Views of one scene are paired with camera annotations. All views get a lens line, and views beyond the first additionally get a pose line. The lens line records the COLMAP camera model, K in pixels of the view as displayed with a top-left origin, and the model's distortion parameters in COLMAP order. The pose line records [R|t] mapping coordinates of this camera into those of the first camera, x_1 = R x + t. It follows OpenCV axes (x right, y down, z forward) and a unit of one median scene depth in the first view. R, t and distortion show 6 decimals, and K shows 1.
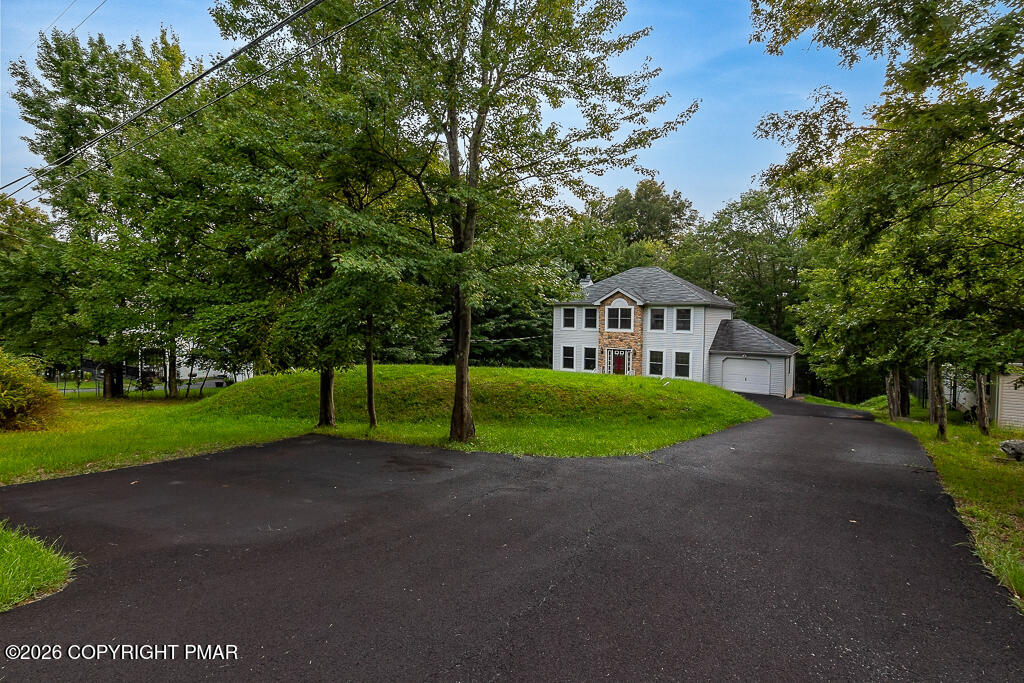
lens RADIAL K [[544.4, 0, 511.9], [0, 544.4, 340.0], [0, 0, 1]] dist [0.005611, 0.000797]
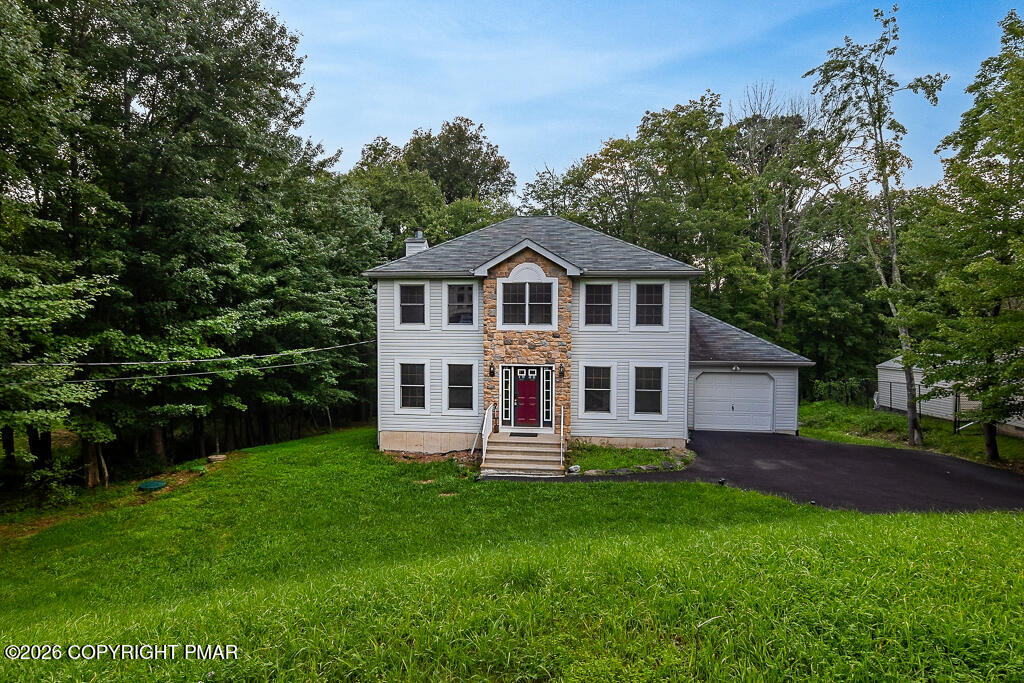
lens RADIAL K [[544.4, 0, 509.6], [0, 544.4, 347.3], [0, 0, 1]] dist [0.005611, 0.000797]
pose [[0.888493, -0.031005, 0.457841, -0.043827], [0.028892, 0.999515, 0.011620, -0.006030], [-0.457980, 0.002903, 0.888958, 0.566213]]
